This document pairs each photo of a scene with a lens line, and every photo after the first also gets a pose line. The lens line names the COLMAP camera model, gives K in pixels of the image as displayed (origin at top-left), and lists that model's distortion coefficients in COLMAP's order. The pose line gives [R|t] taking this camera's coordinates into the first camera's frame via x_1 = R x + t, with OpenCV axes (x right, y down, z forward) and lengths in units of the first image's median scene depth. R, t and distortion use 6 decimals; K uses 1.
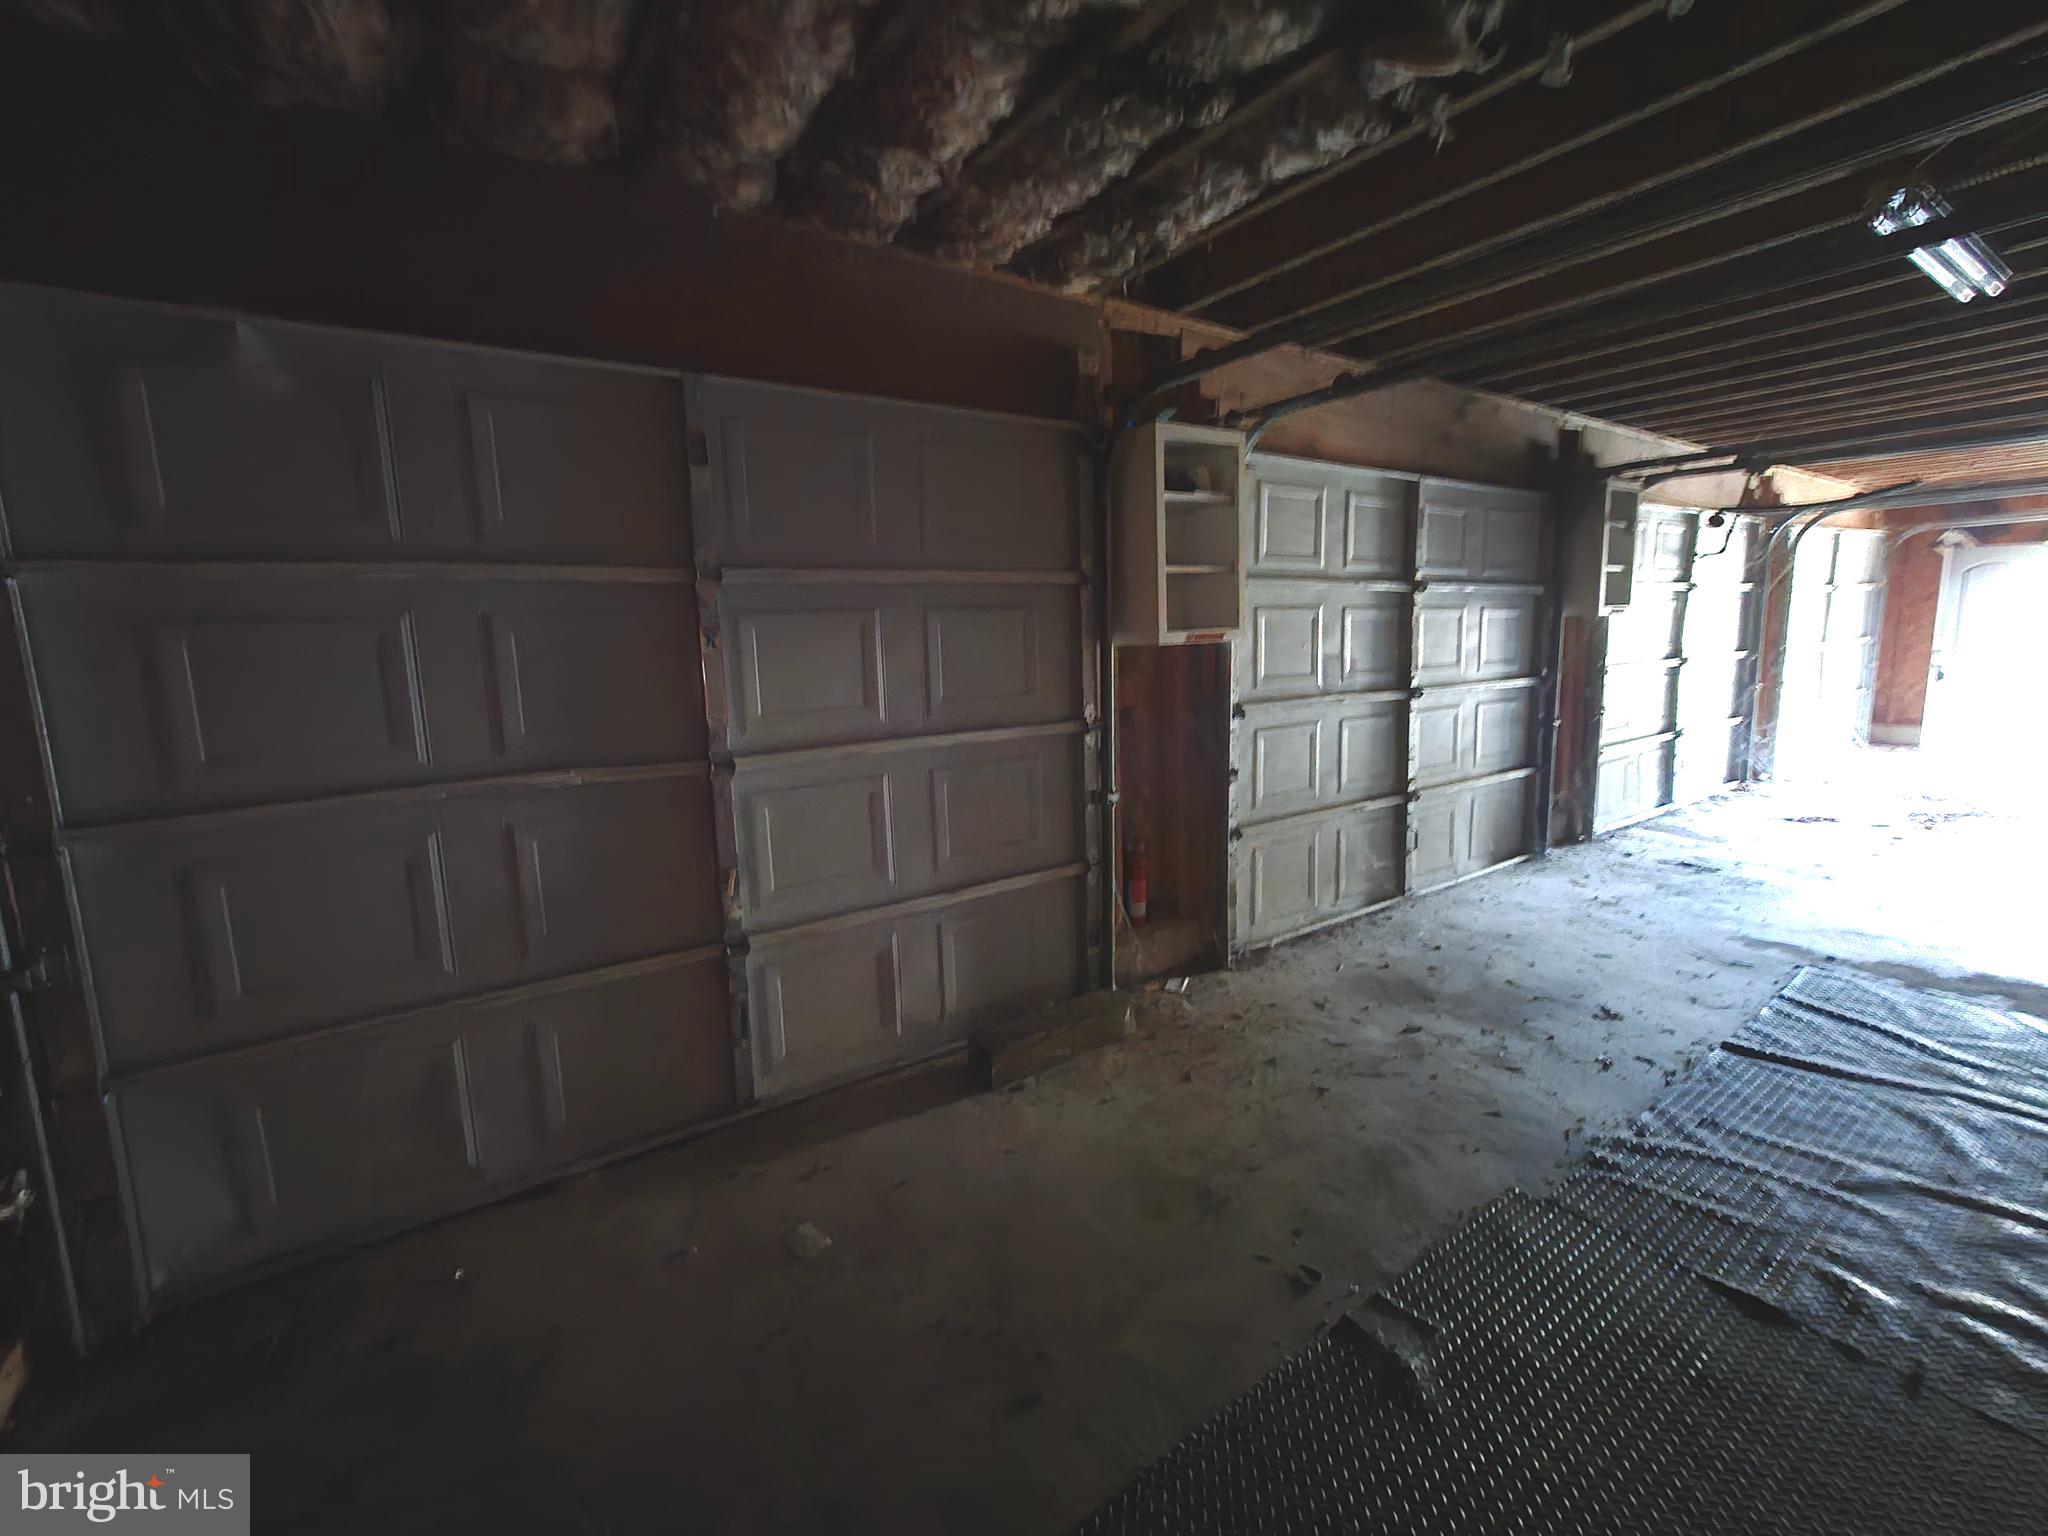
lens RADIAL K [[848.3, 0, 1015.3], [0, 848.3, 770.8], [0, 0, 1]] dist [0.001928, -0.000179]
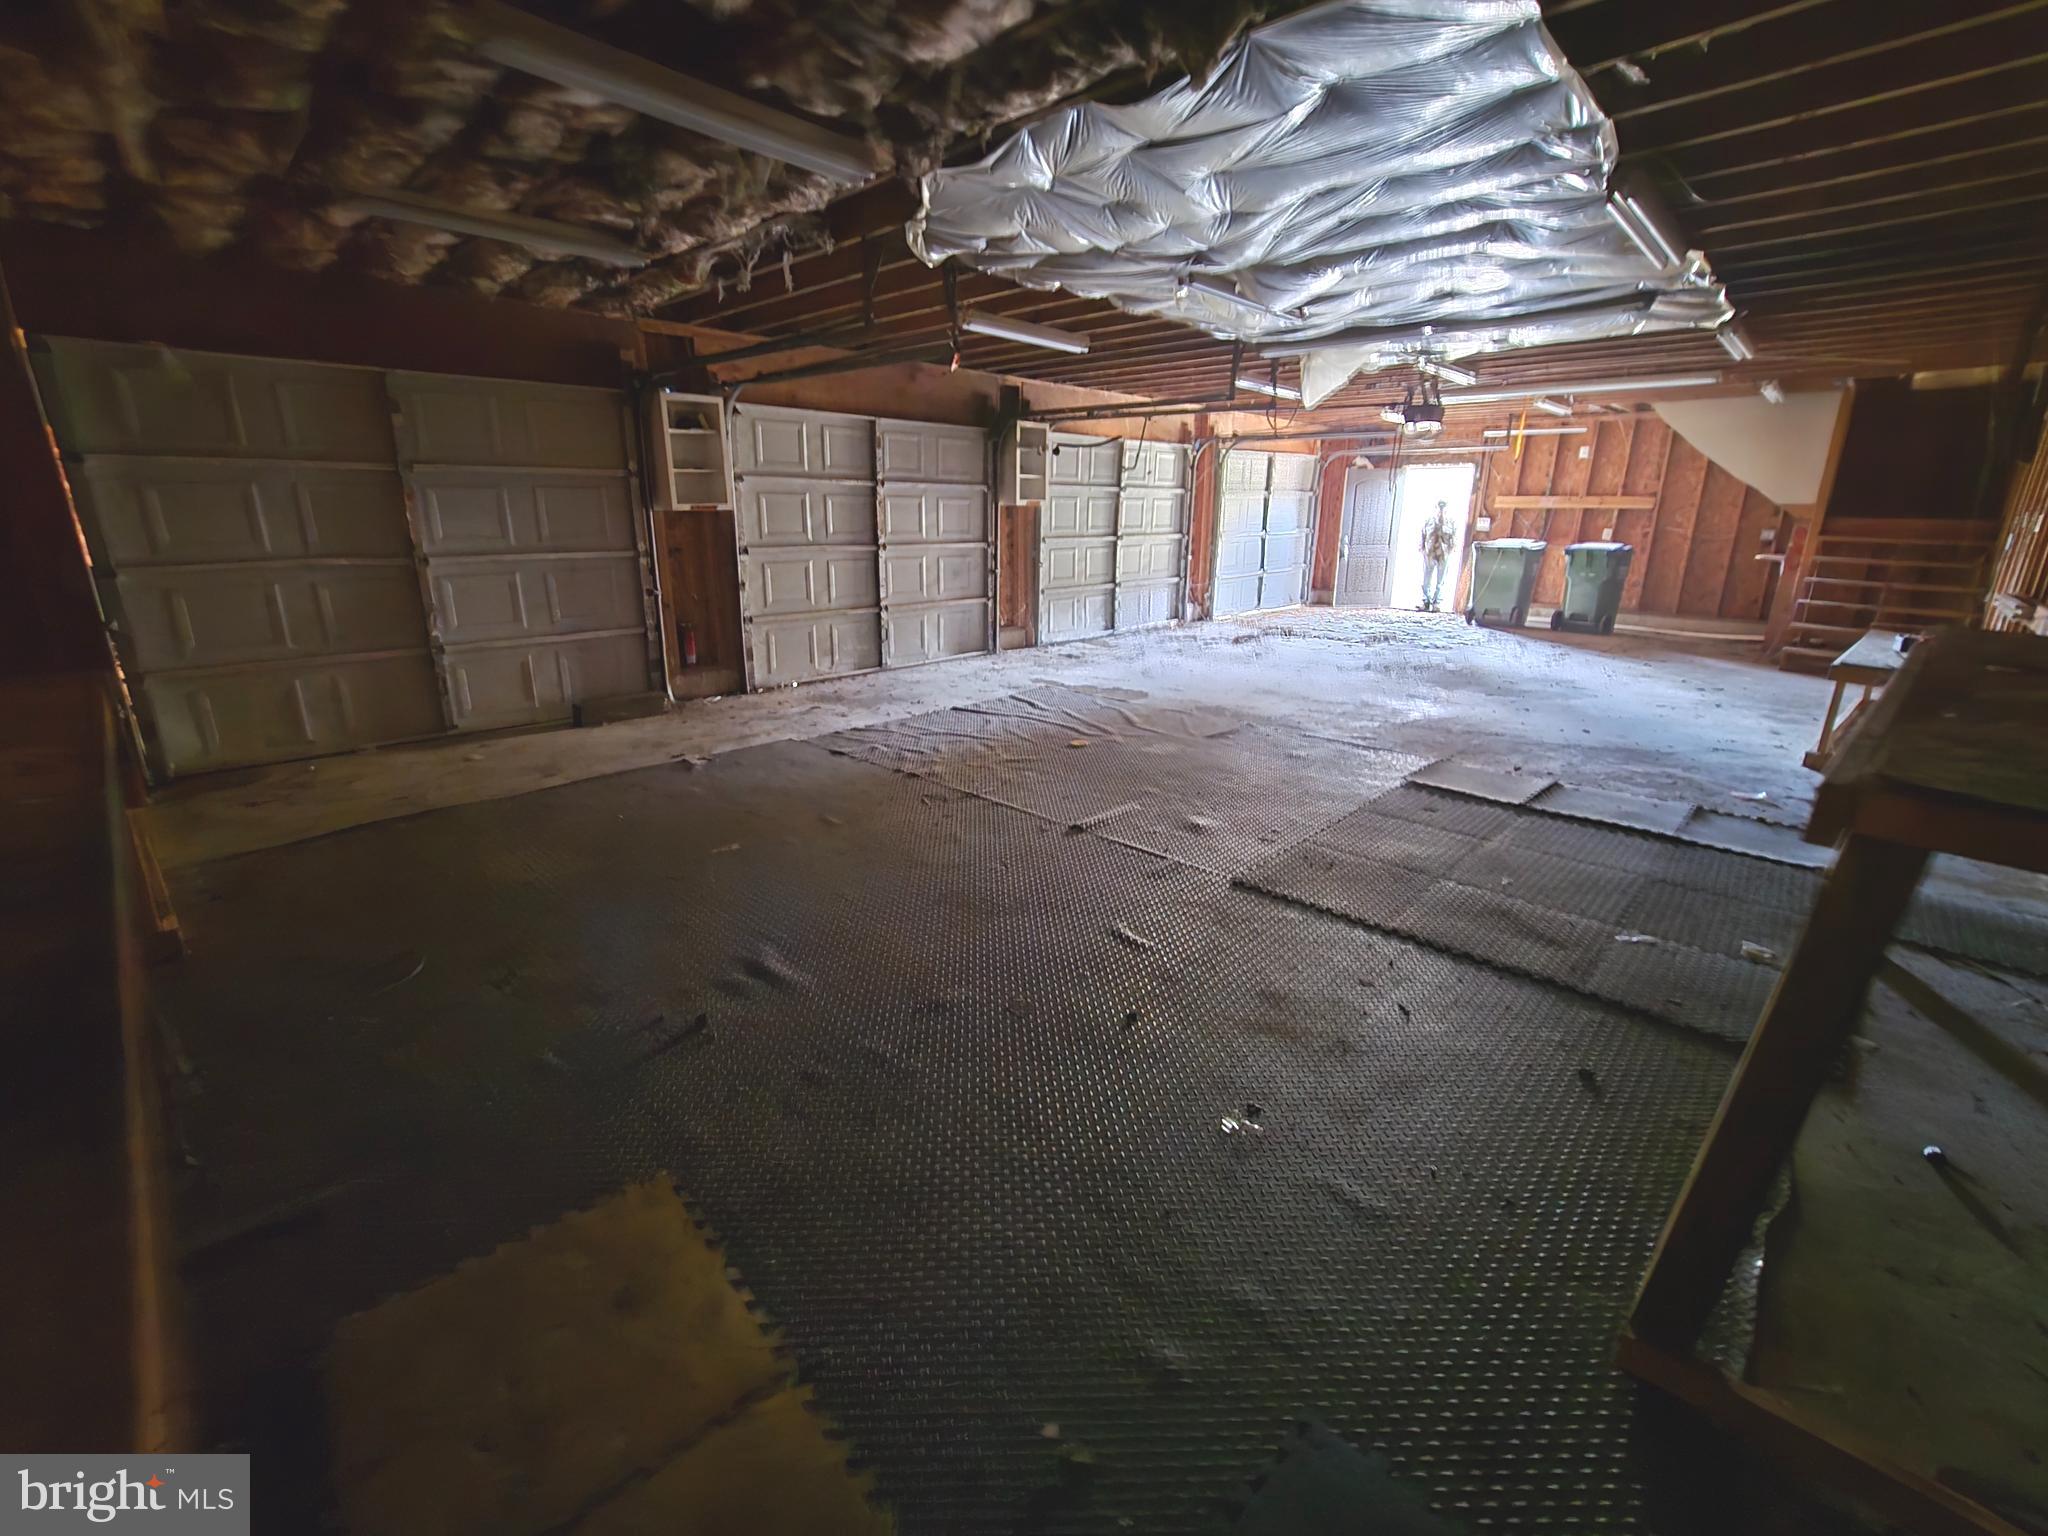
lens RADIAL K [[848.3, 0, 996.1], [0, 848.3, 764.1], [0, 0, 1]] dist [0.001928, -0.000179]
pose [[0.978409, -0.028022, 0.204770, 0.475310], [0.002249, 0.992151, 0.125025, 0.185065], [-0.206666, -0.121865, 0.970793, -1.104388]]
